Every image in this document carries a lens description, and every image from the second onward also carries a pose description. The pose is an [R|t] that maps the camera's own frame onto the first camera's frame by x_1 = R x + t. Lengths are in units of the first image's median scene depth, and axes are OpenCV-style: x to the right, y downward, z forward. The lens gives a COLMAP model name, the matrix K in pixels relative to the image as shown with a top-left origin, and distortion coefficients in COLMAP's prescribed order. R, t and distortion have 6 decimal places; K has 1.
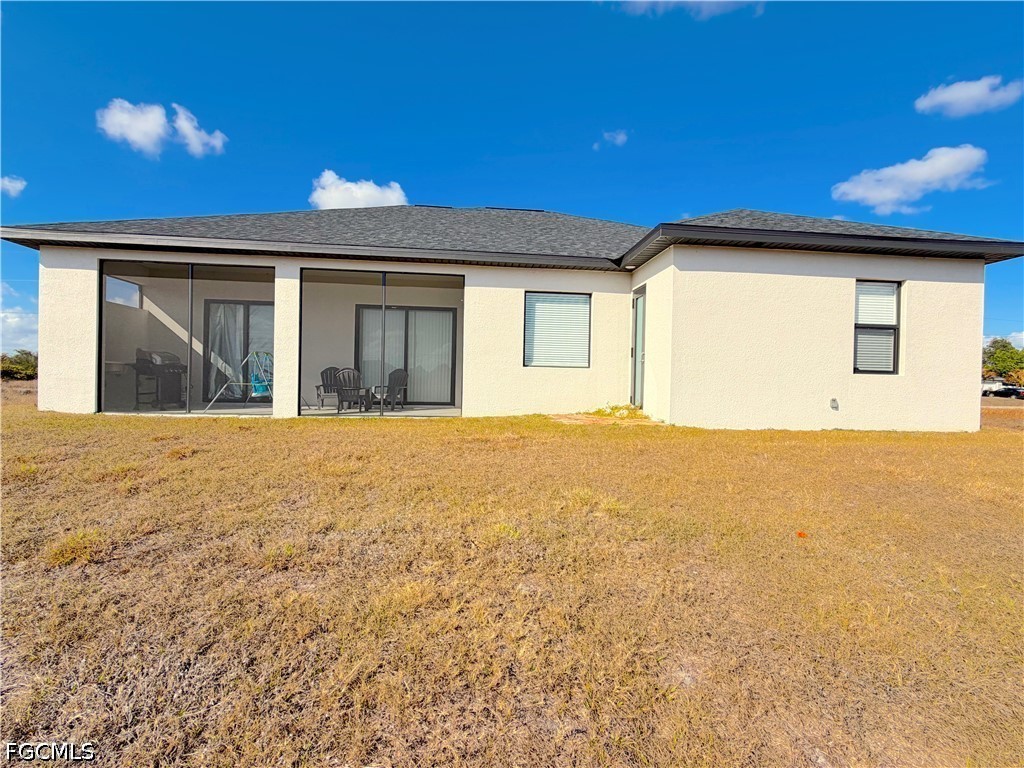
lens RADIAL K [[447.9, 0, 511.3], [0, 447.9, 385.4], [0, 0, 1]] dist [0.000172, 0.000074]
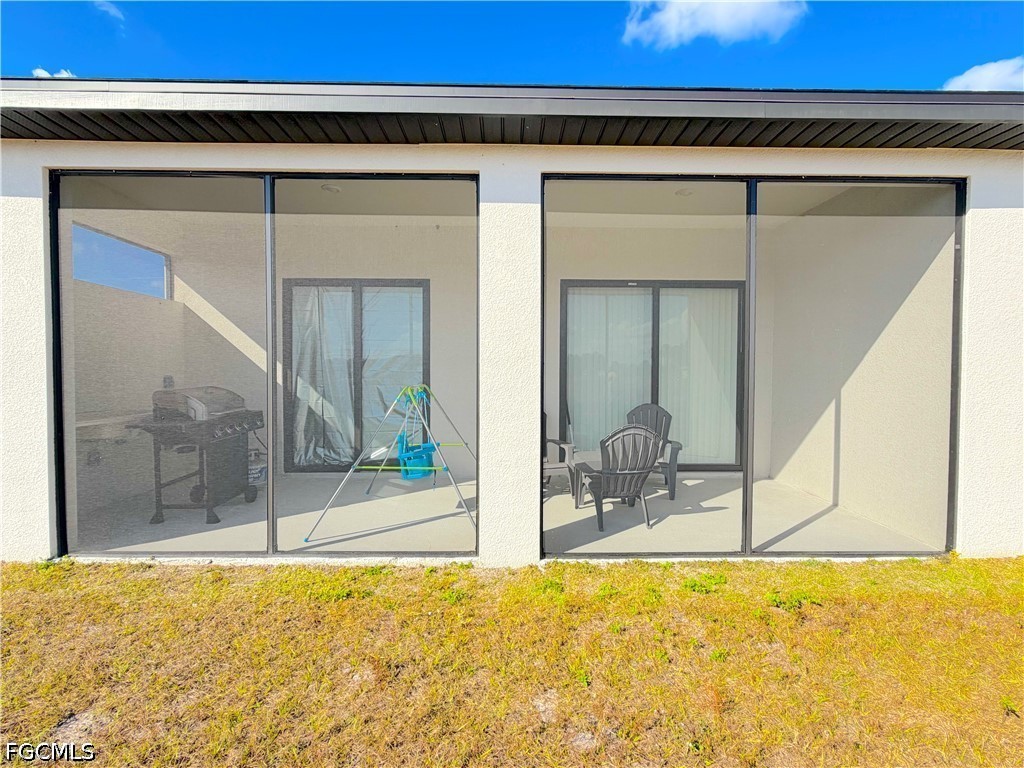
lens RADIAL K [[447.9, 0, 511.1], [0, 447.9, 383.1], [0, 0, 1]] dist [0.000172, 0.000074]
pose [[0.996540, -0.016719, -0.081411, -0.440861], [0.017940, 0.999737, 0.014299, -0.084417], [0.081150, -0.015710, 0.996578, 0.578355]]
